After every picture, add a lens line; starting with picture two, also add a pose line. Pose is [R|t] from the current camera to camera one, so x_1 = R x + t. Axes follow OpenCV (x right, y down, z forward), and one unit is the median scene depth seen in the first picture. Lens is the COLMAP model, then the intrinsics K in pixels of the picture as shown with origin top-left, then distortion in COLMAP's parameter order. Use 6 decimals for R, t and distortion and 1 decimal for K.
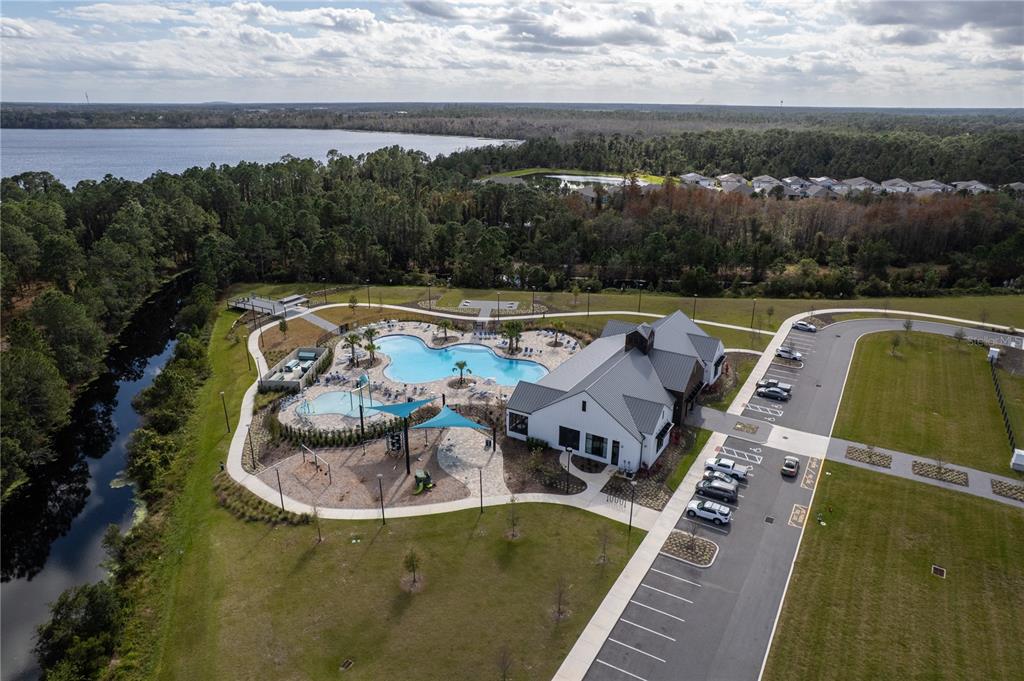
lens RADIAL K [[654.4, 0, 514.2], [0, 654.4, 343.6], [0, 0, 1]] dist [-0.047736, 0.043414]
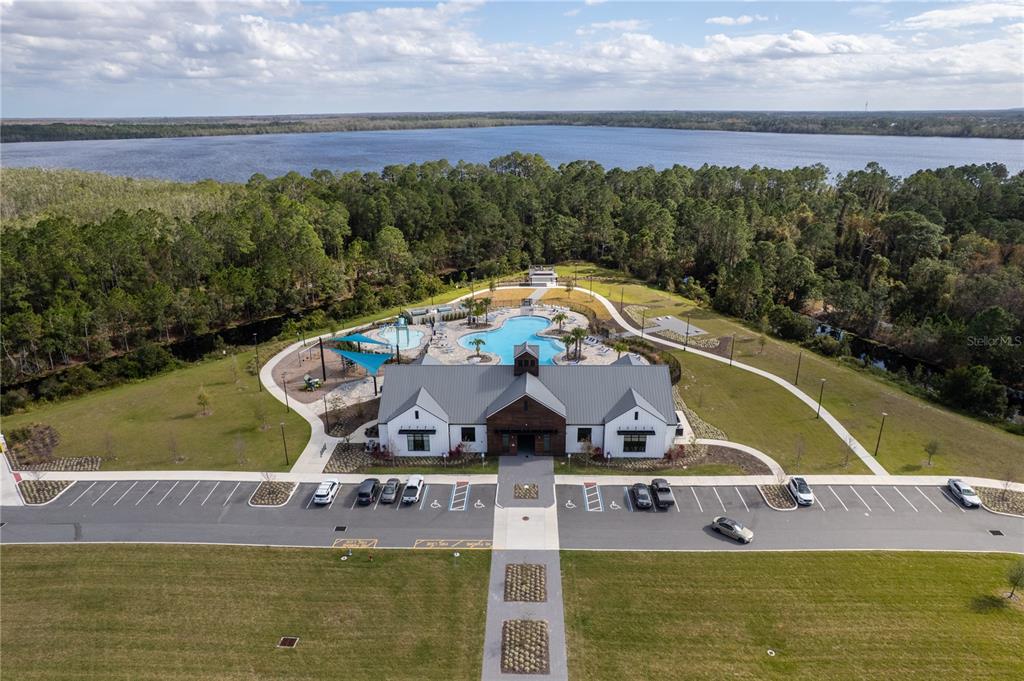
lens RADIAL K [[654.4, 0, 507.1], [0, 654.4, 341.7], [0, 0, 1]] dist [-0.047736, 0.043414]
pose [[0.486929, 0.285149, -0.825585, 0.639066], [-0.295403, 0.943273, 0.151569, -0.111257], [0.821972, 0.170077, 0.543540, 0.321728]]
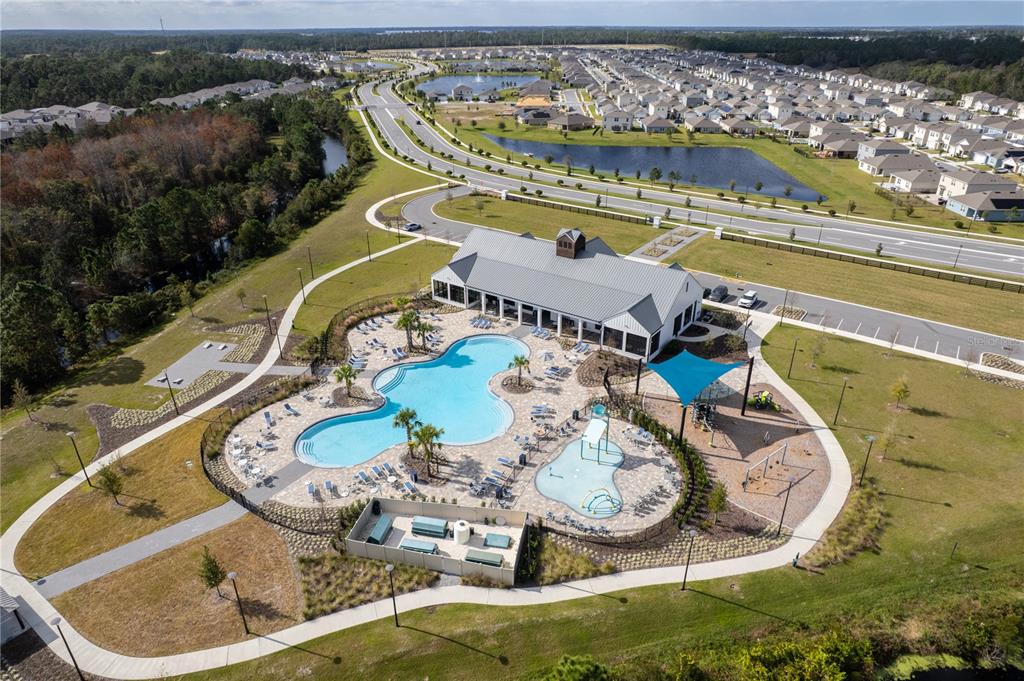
lens RADIAL K [[654.4, 0, 508.6], [0, 654.4, 342.2], [0, 0, 1]] dist [-0.047736, 0.043414]
pose [[0.090325, -0.445447, 0.890740, -0.563516], [0.354989, 0.850049, 0.389100, -0.216145], [-0.930497, 0.281058, 0.234909, 0.609174]]
